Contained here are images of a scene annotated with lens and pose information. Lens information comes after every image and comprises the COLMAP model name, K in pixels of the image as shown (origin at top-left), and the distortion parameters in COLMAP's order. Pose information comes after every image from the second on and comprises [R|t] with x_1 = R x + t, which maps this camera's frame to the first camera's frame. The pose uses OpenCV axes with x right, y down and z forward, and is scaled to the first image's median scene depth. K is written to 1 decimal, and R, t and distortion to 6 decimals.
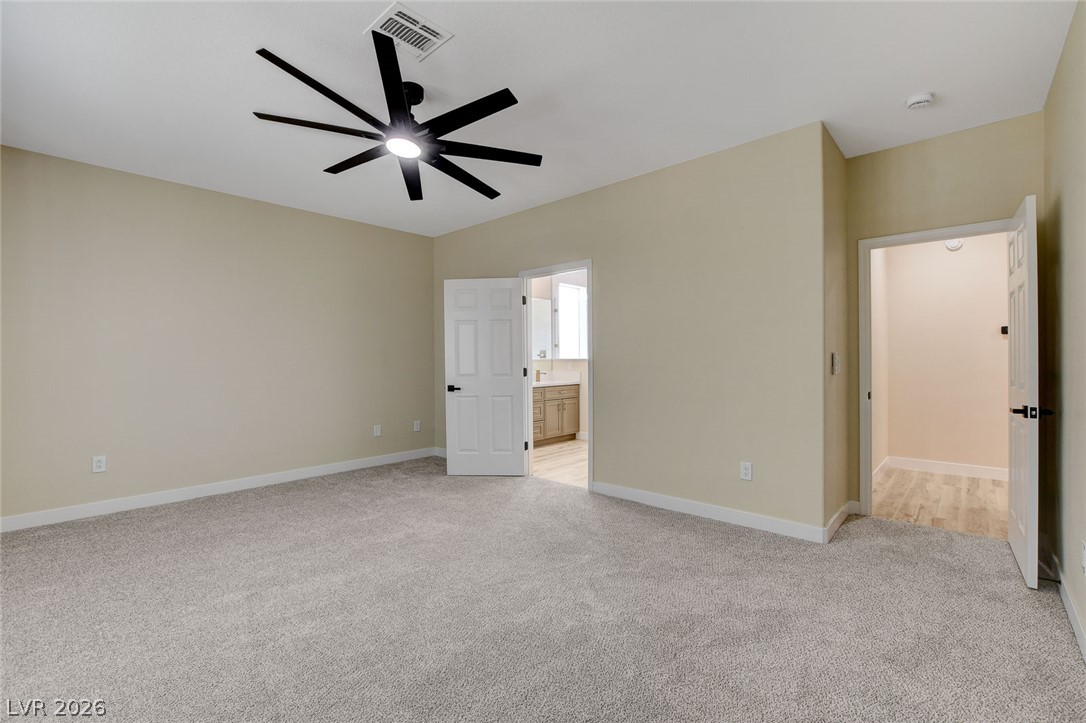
lens RADIAL K [[478.8, 0, 543.1], [0, 478.8, 364.7], [0, 0, 1]] dist [-0.001311, 0.000221]
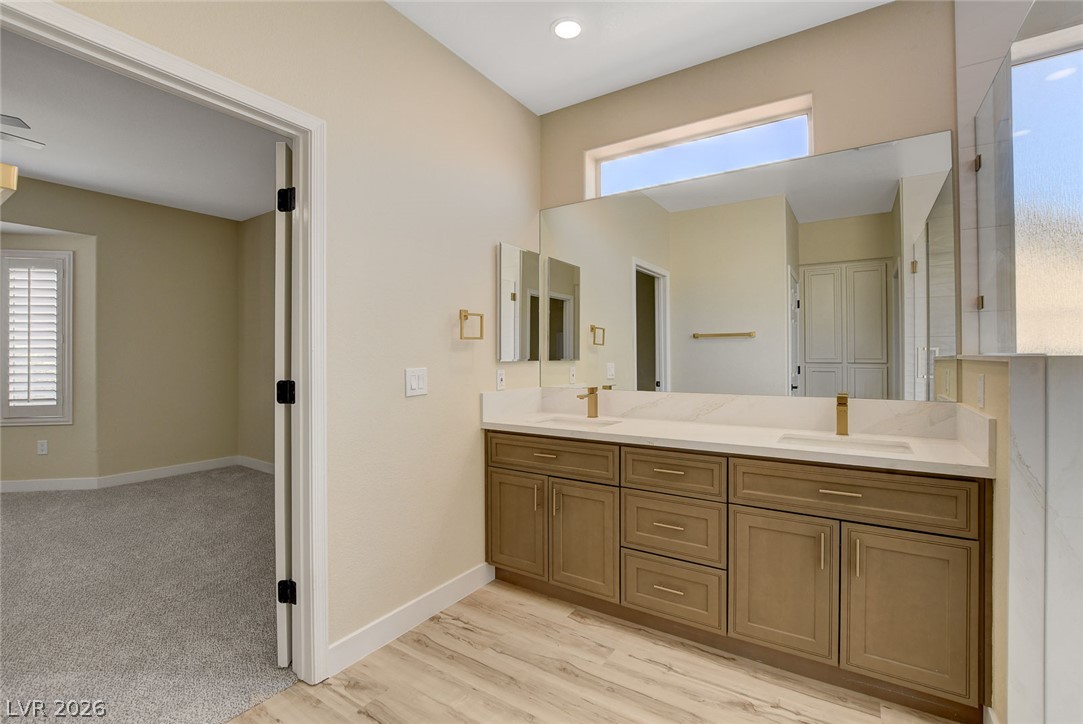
lens RADIAL K [[482.7, 0, 542.0], [0, 482.7, 357.0], [0, 0, 1]] dist [-0.003641, -0.000279]
pose [[0.153908, 0.010138, -0.988033, 0.260958], [0.004701, 0.999929, 0.010992, -0.017217], [0.988074, -0.006337, 0.153850, 0.803332]]
